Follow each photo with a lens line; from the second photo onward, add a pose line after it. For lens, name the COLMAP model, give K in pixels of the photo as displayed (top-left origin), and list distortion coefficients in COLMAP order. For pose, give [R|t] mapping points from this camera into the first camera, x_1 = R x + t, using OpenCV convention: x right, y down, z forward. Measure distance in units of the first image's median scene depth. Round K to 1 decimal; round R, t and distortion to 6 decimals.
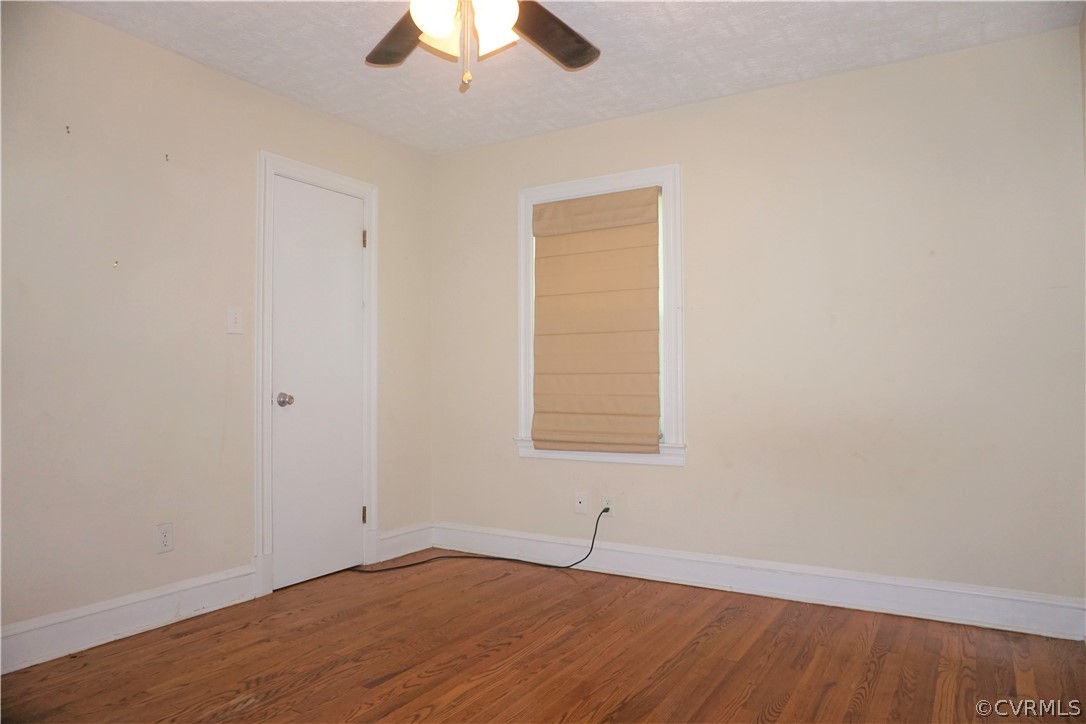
lens RADIAL K [[727.1, 0, 543.0], [0, 727.1, 362.0], [0, 0, 1]] dist [-0.047301, 0.035775]
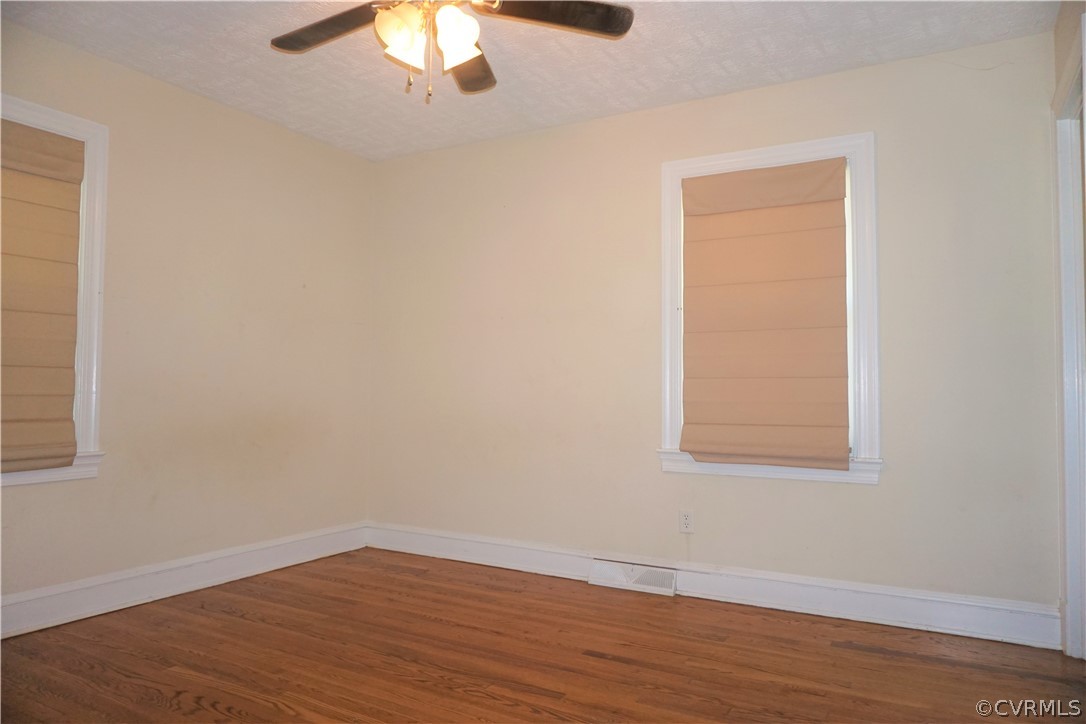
lens RADIAL K [[727.1, 0, 543.0], [0, 727.1, 362.0], [0, 0, 1]] dist [-0.047301, 0.035775]
pose [[-0.029161, 0.043875, 0.998611, -0.864463], [-0.034694, 0.998390, -0.044878, 0.033665], [-0.998972, -0.035954, -0.027592, 0.634456]]
